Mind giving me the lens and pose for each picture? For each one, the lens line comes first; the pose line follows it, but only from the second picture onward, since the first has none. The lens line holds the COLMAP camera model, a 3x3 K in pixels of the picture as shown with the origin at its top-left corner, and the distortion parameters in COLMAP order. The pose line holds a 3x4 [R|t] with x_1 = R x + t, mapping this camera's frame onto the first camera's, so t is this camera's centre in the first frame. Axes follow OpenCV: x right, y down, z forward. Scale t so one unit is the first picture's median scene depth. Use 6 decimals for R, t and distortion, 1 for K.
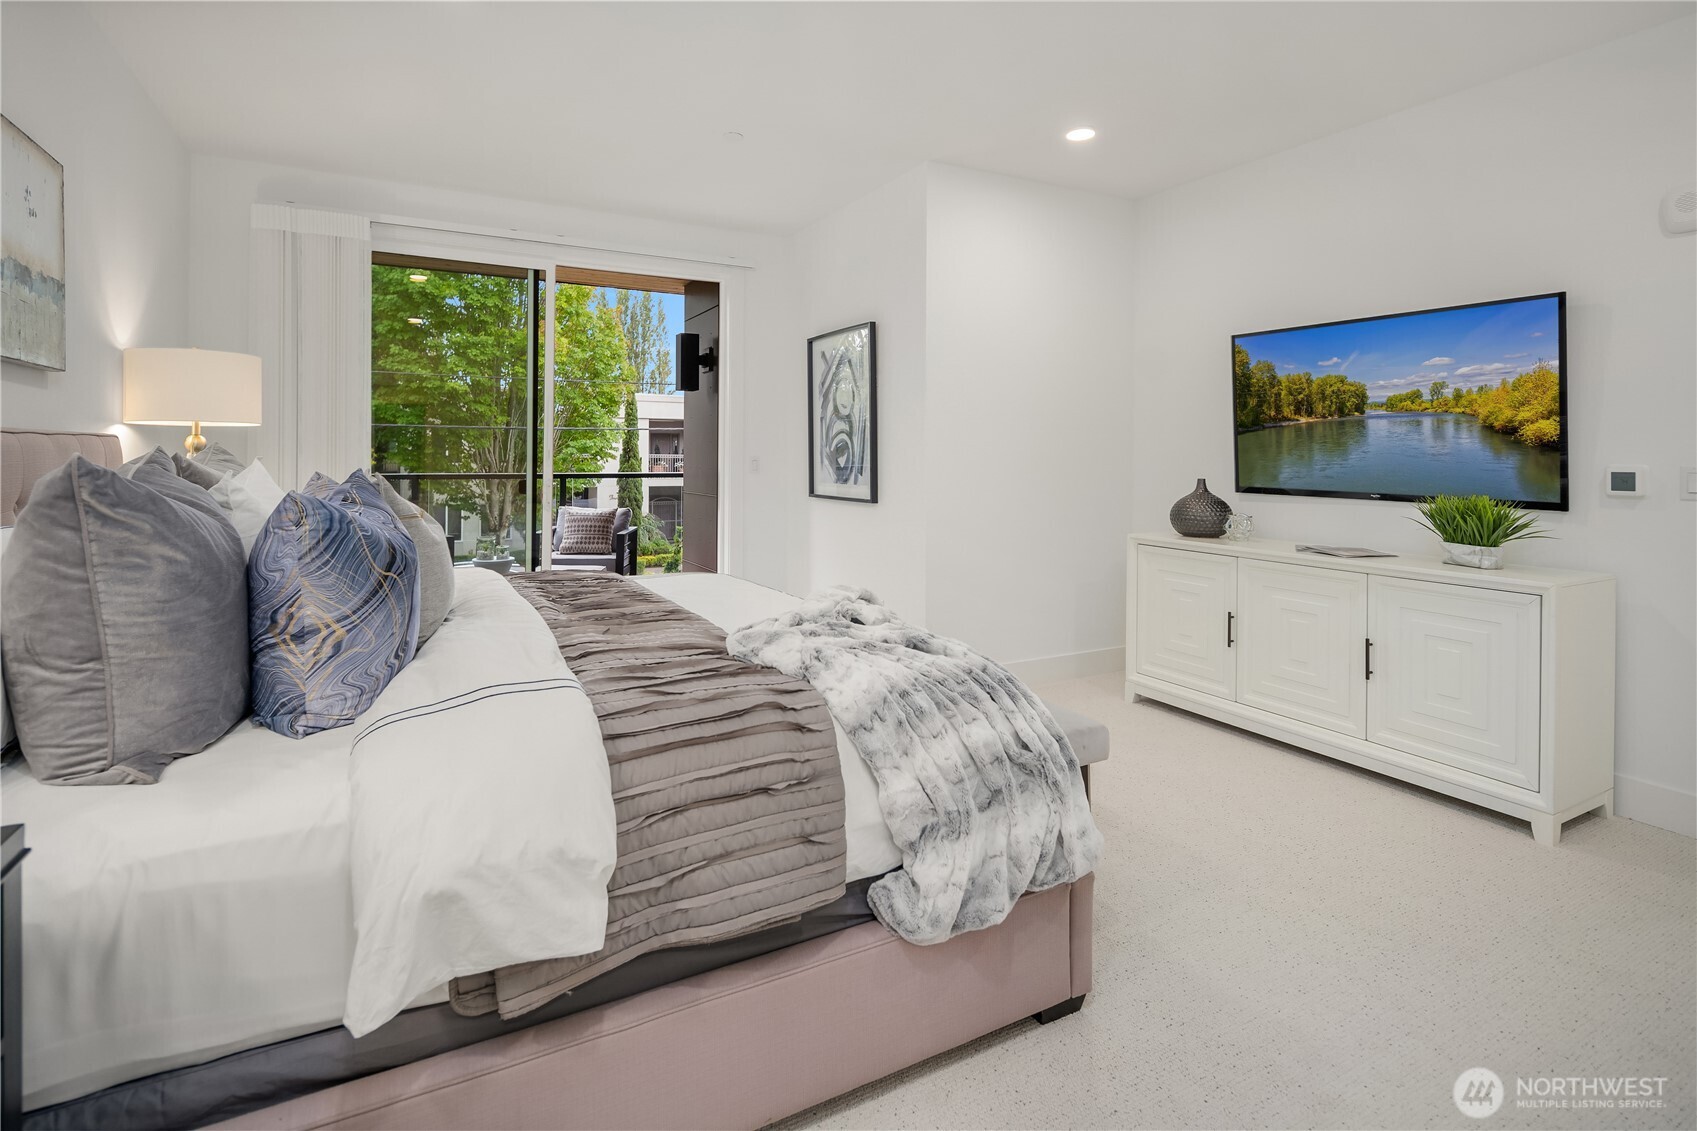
lens RADIAL K [[830.0, 0, 850.2], [0, 830.0, 451.3], [0, 0, 1]] dist [0.005820, -0.000215]
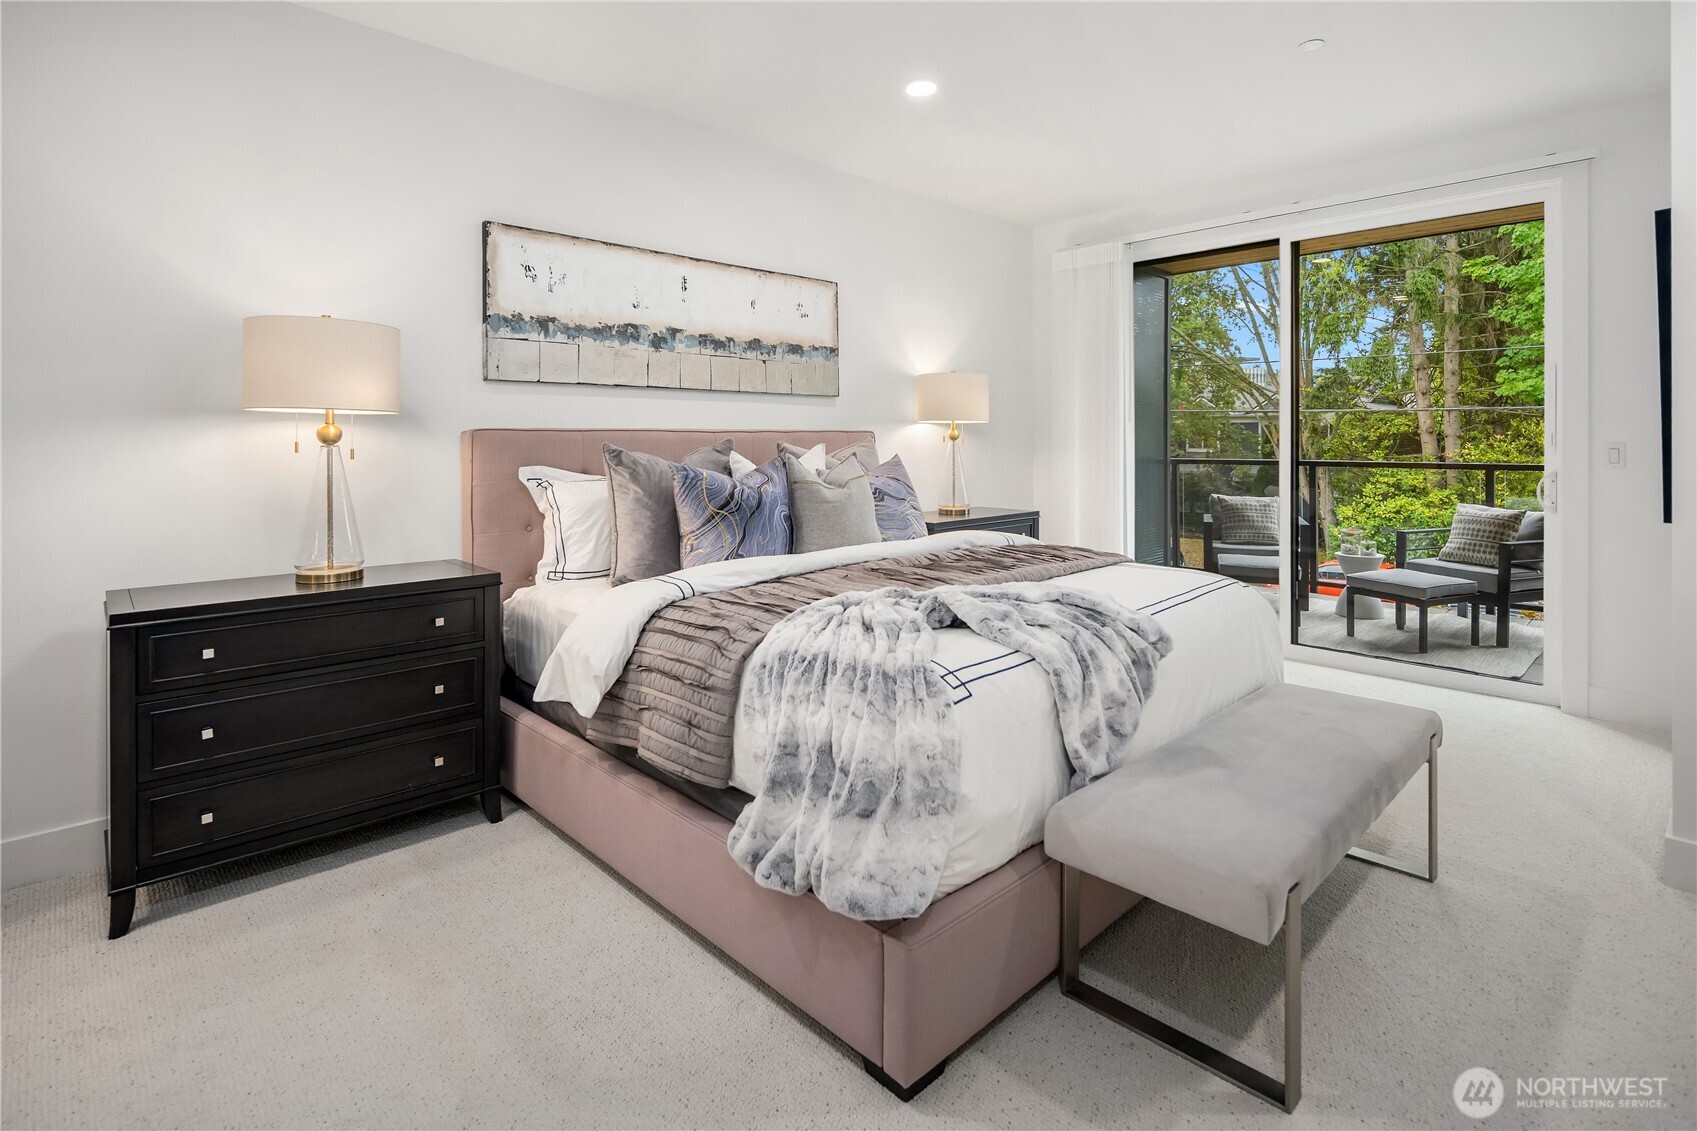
lens RADIAL K [[836.7, 0, 845.9], [0, 836.7, 442.1], [0, 0, 1]] dist [-0.001607, -0.000392]
pose [[0.257167, -0.003406, -0.966361, 0.102200], [0.007773, 0.999969, -0.001456, 0.000712], [0.966336, -0.007137, 0.257186, 0.069260]]
